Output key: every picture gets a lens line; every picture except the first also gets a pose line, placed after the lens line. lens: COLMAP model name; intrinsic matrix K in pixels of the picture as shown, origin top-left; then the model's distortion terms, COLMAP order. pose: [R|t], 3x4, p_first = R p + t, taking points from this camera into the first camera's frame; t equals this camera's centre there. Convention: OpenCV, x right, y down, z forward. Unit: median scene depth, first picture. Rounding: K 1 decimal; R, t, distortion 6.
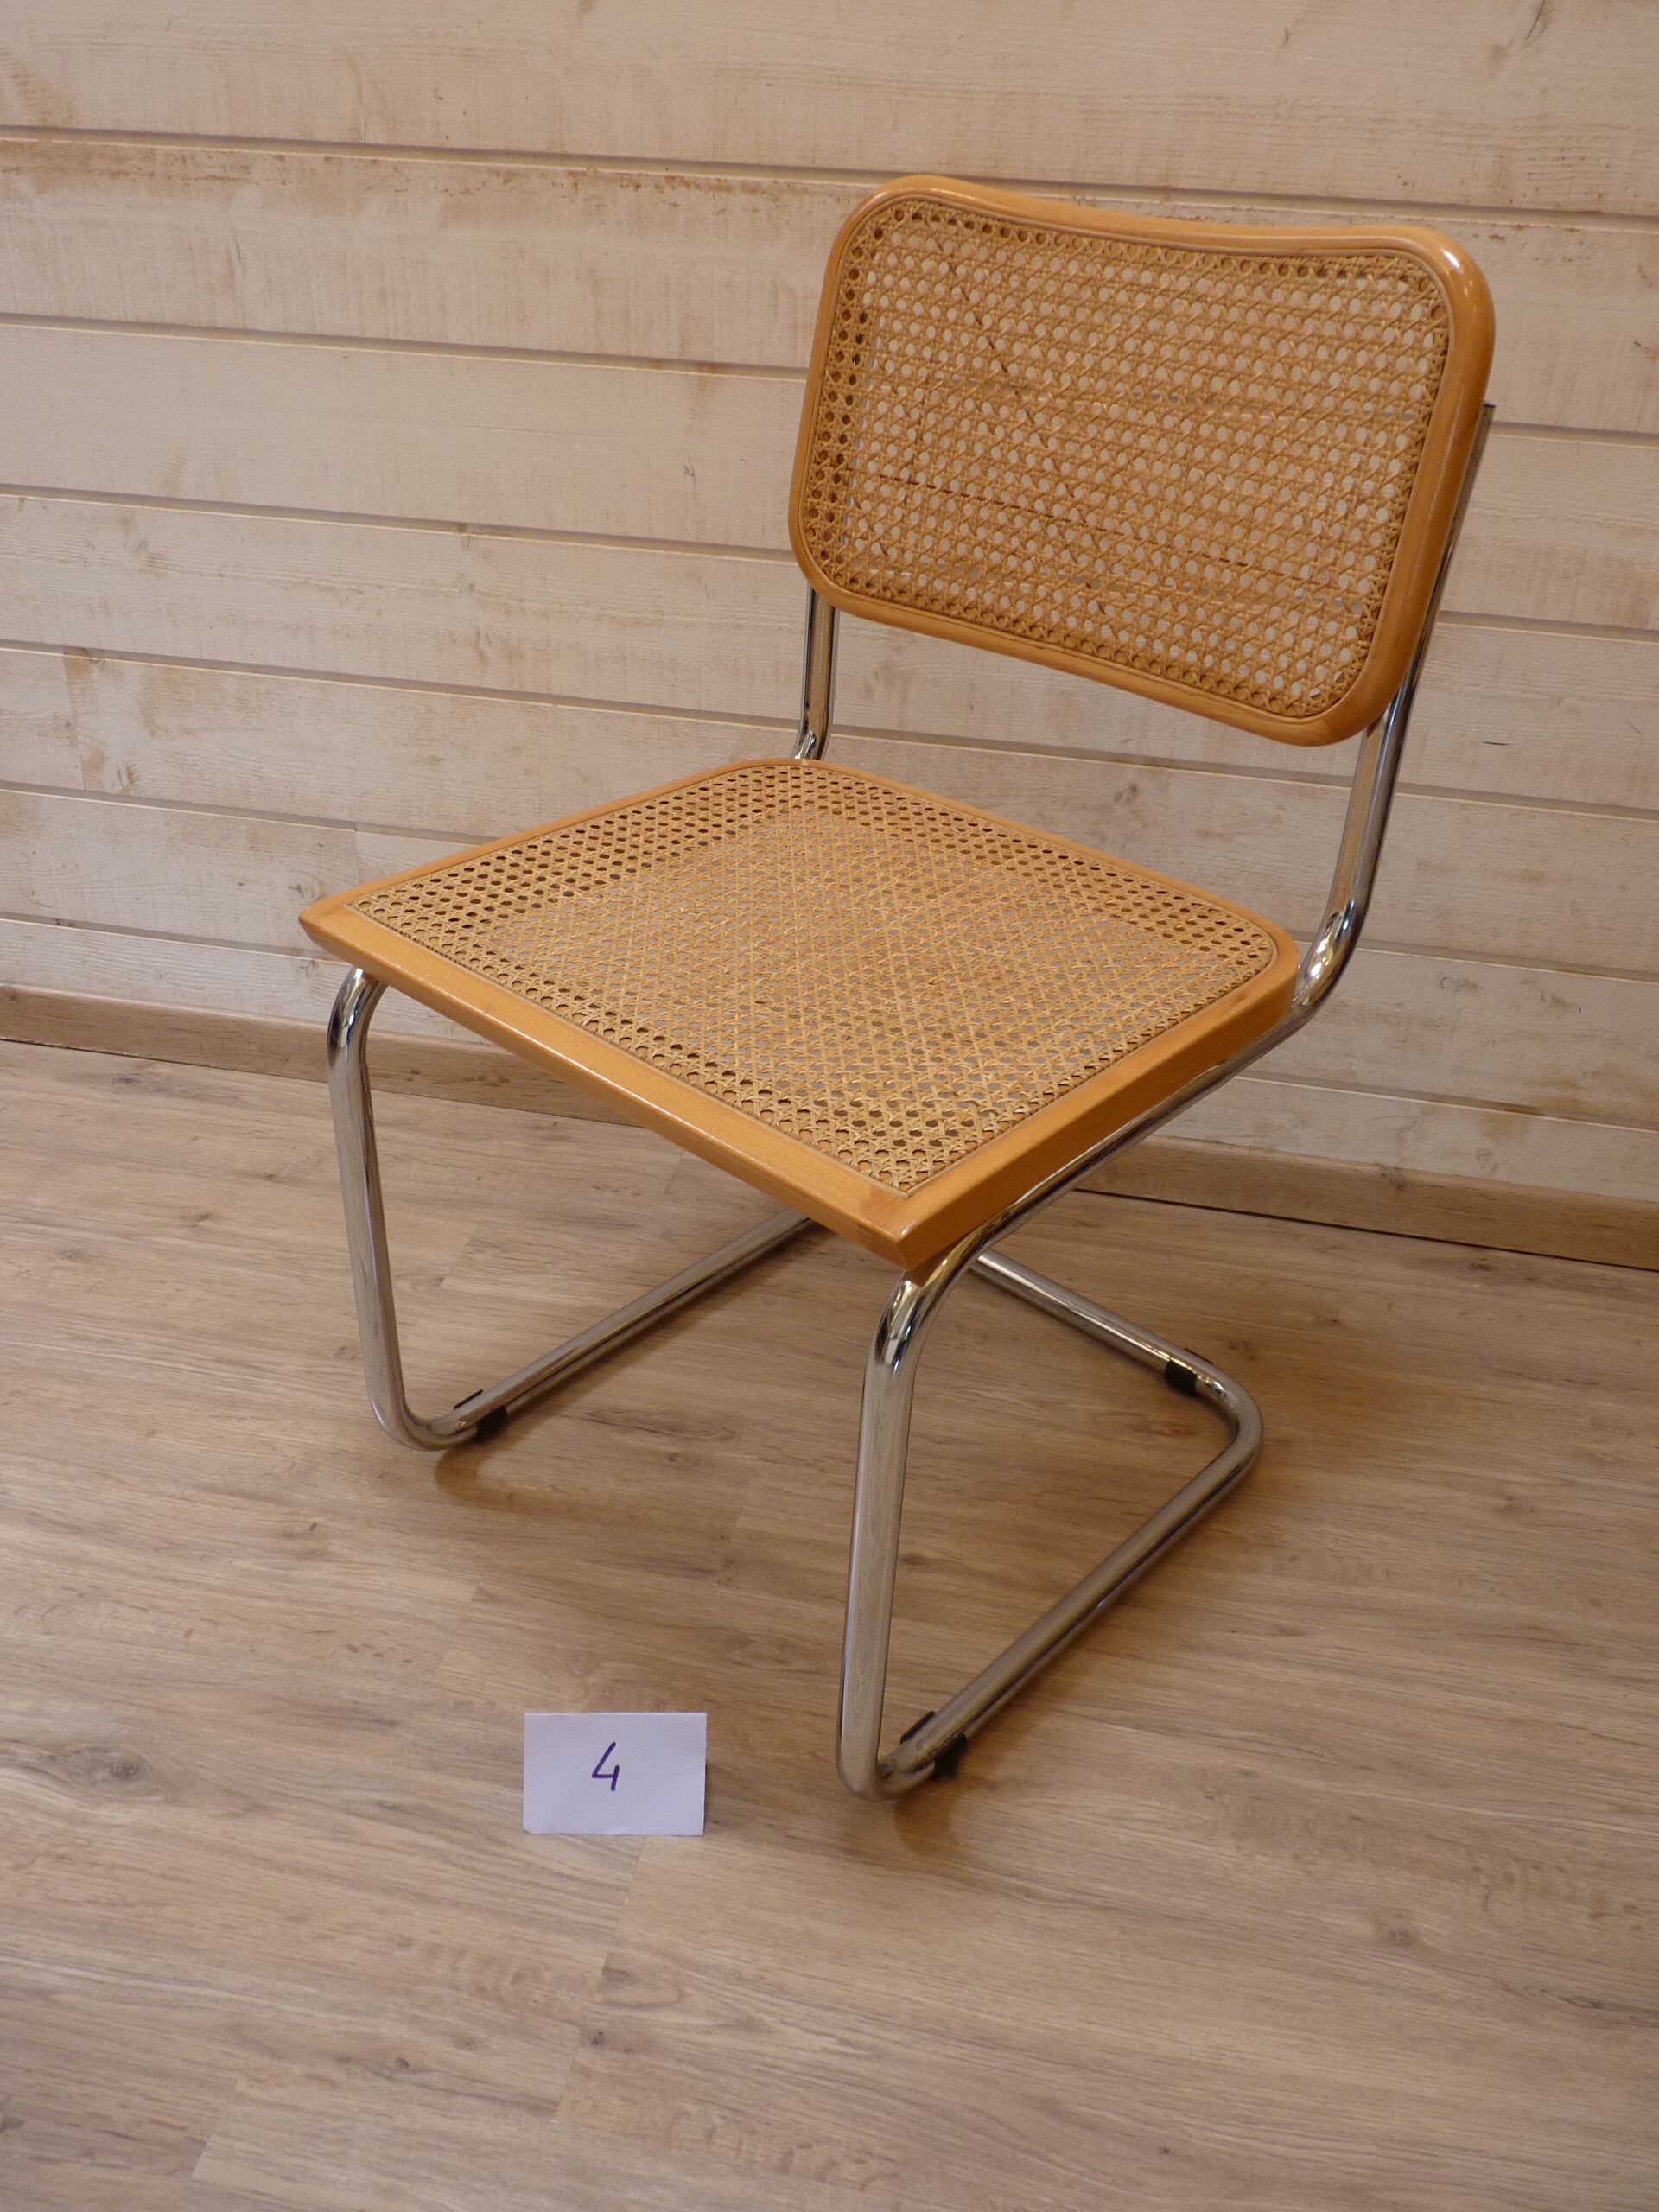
lens RADIAL K [[1777.3, 0, 818.0], [0, 1777.3, 1083.7], [0, 0, 1]] dist [-0.022379, 0.008381]
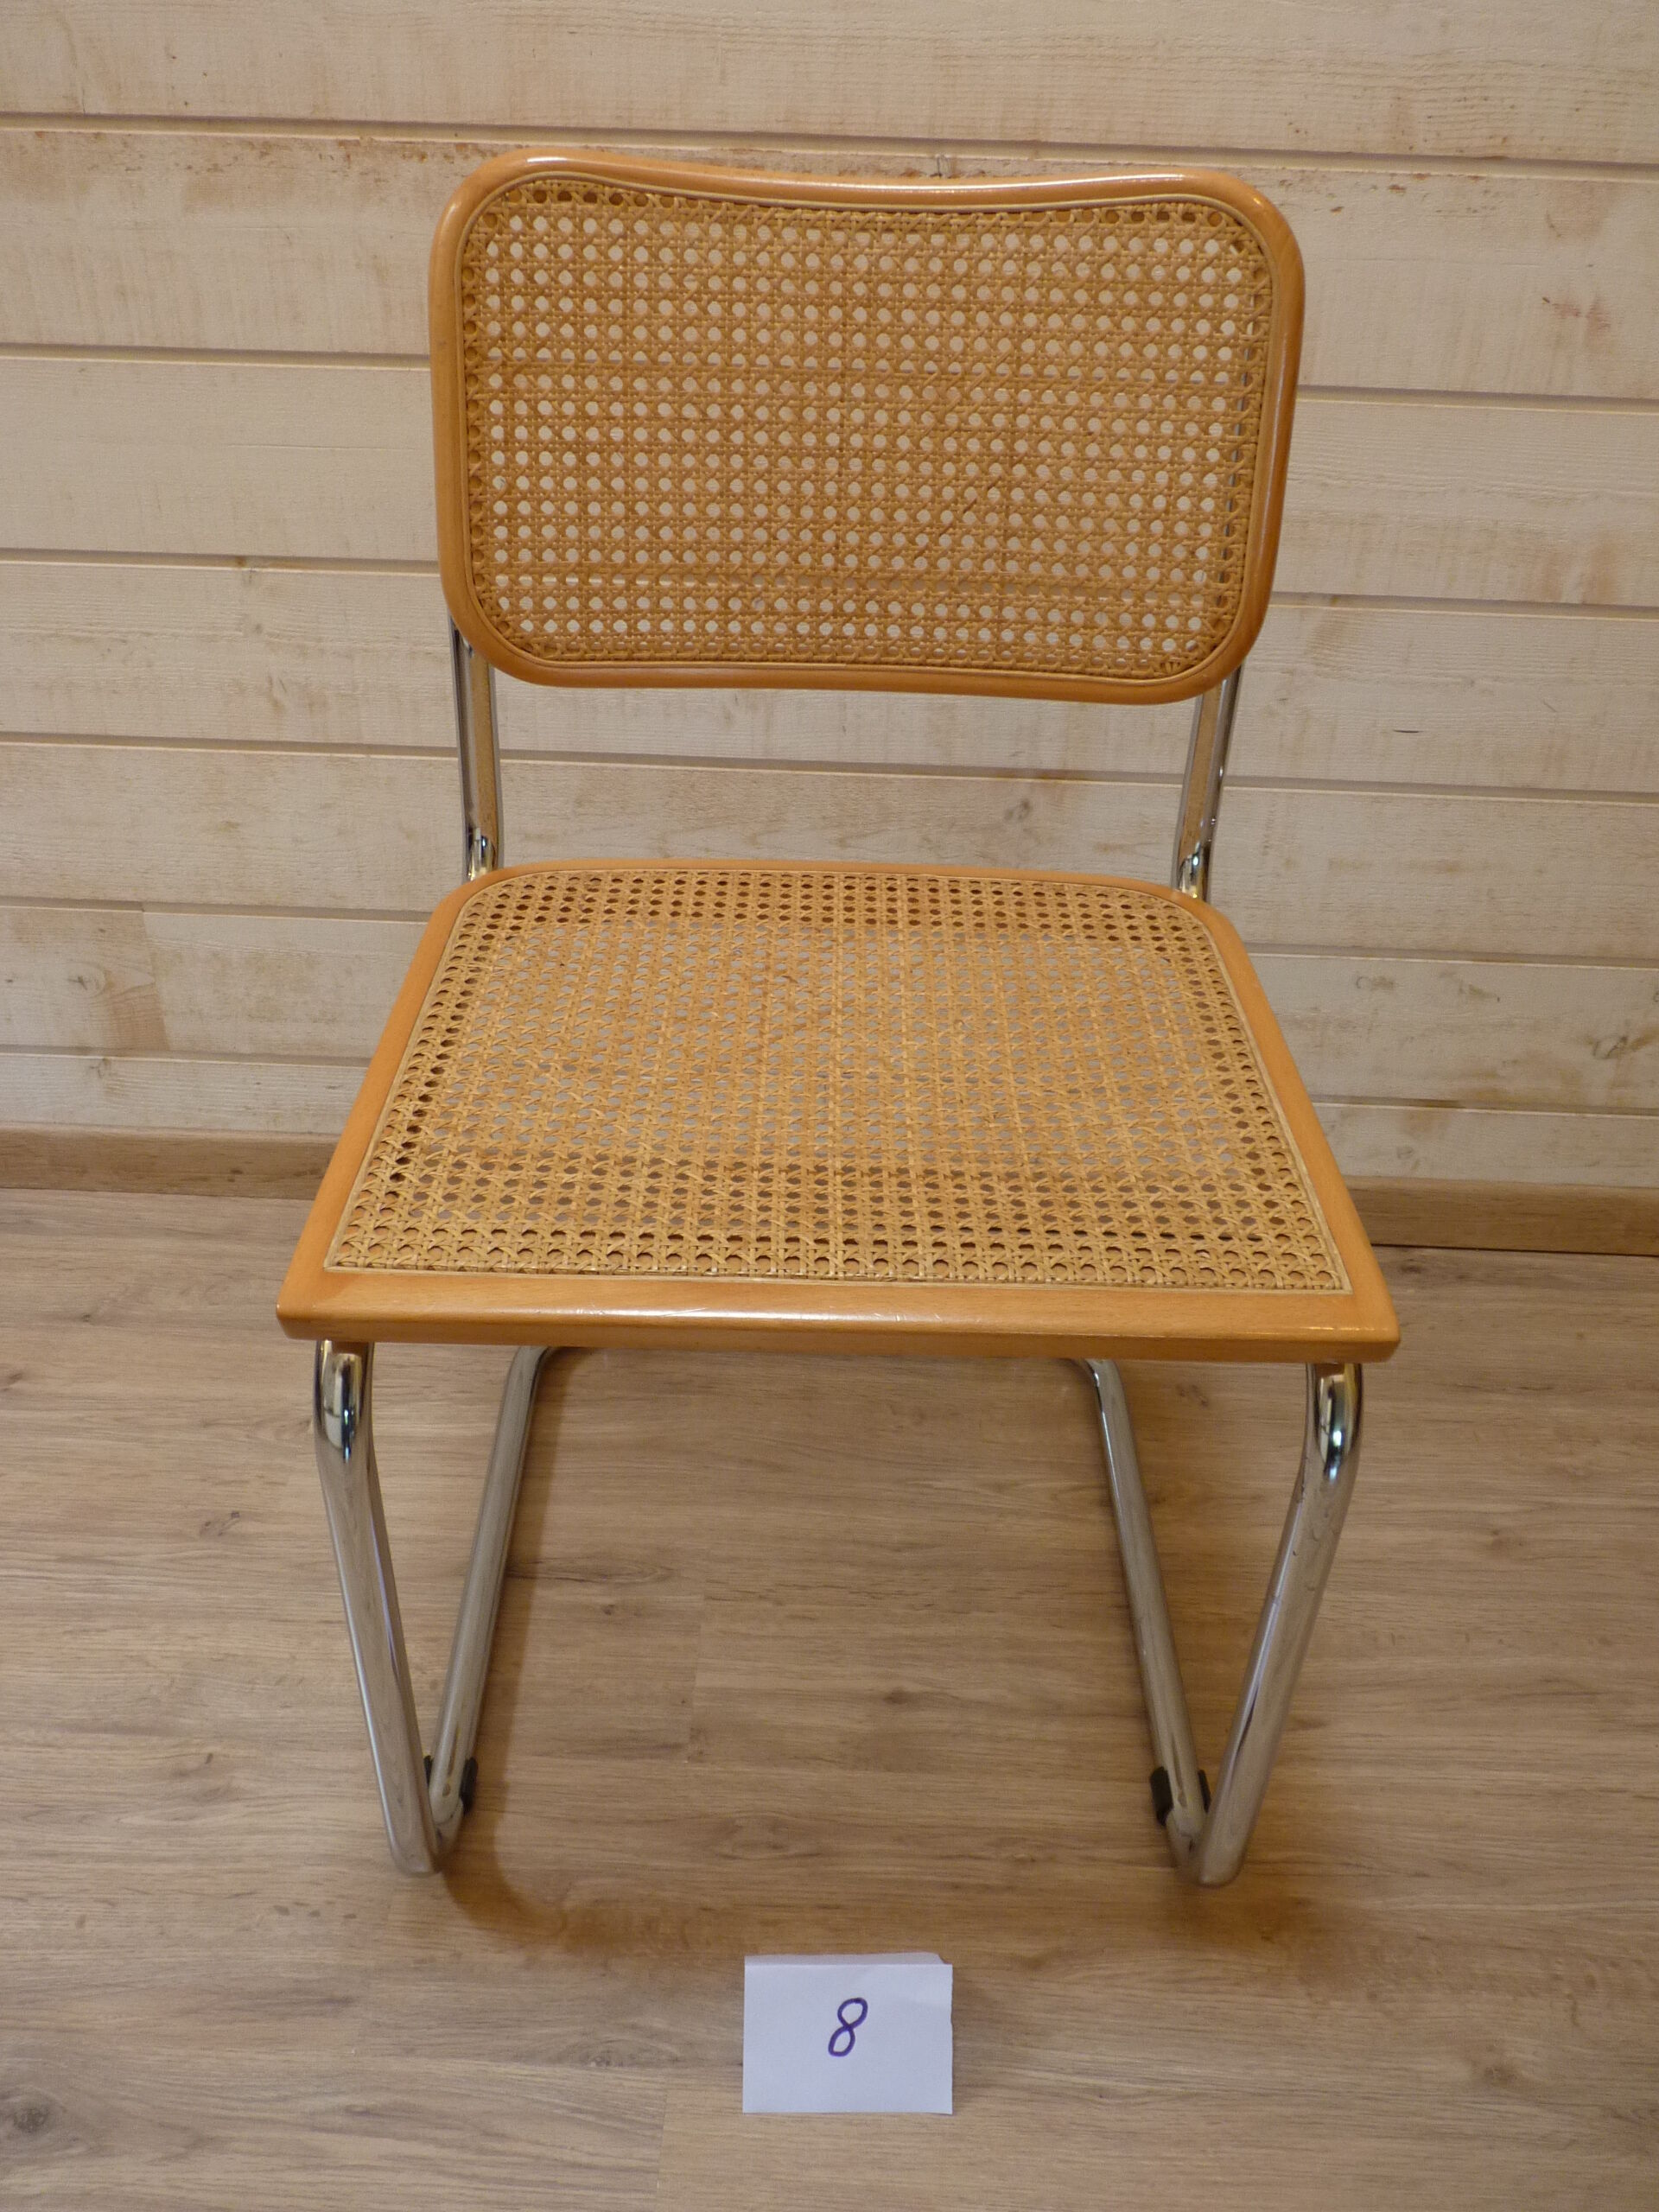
lens RADIAL K [[1777.3, 0, 816.9], [0, 1777.3, 1088.1], [0, 0, 1]] dist [-0.022379, 0.008381]
pose [[0.986548, -0.098403, 0.130536, -0.070989], [0.093211, 0.994615, 0.045316, -0.081819], [-0.134293, -0.032539, 0.990407, 0.115936]]
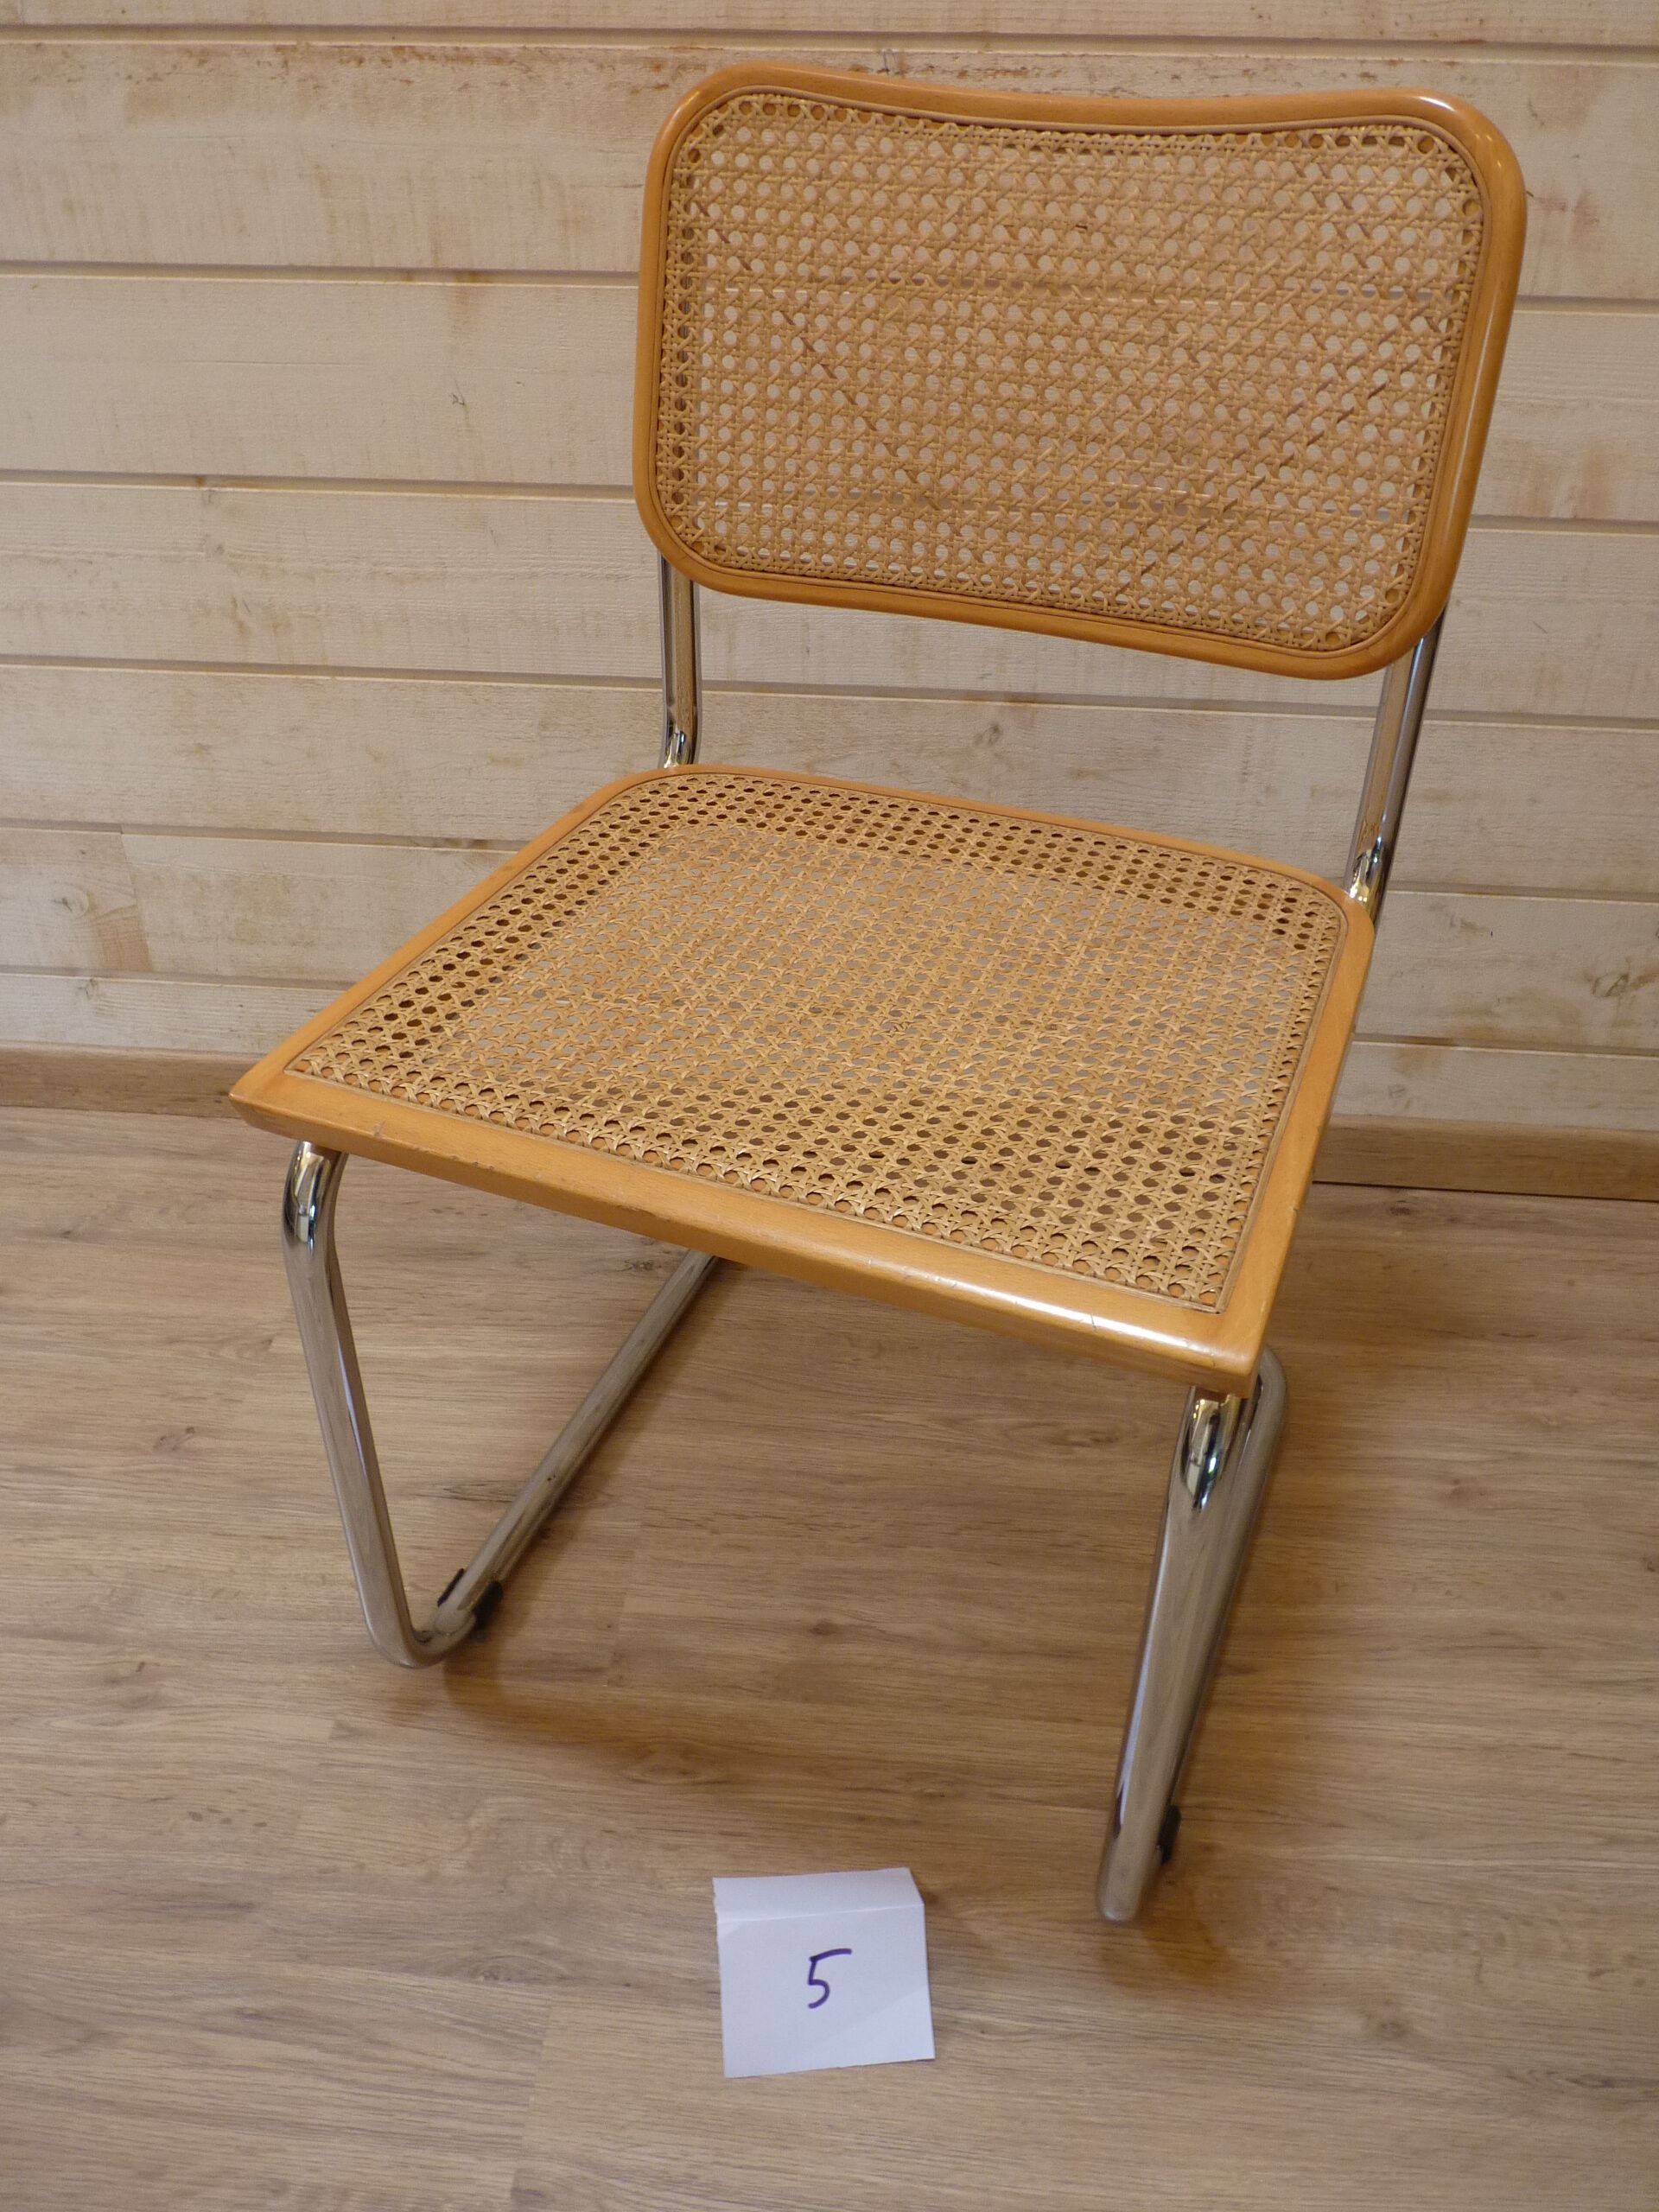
lens RADIAL K [[1777.3, 0, 822.6], [0, 1777.3, 1086.3], [0, 0, 1]] dist [-0.022379, 0.008381]
pose [[0.993529, -0.088760, 0.070861, 0.013388], [0.083231, 0.993512, 0.077506, -0.072371], [-0.077281, -0.071106, 0.994470, 0.118684]]
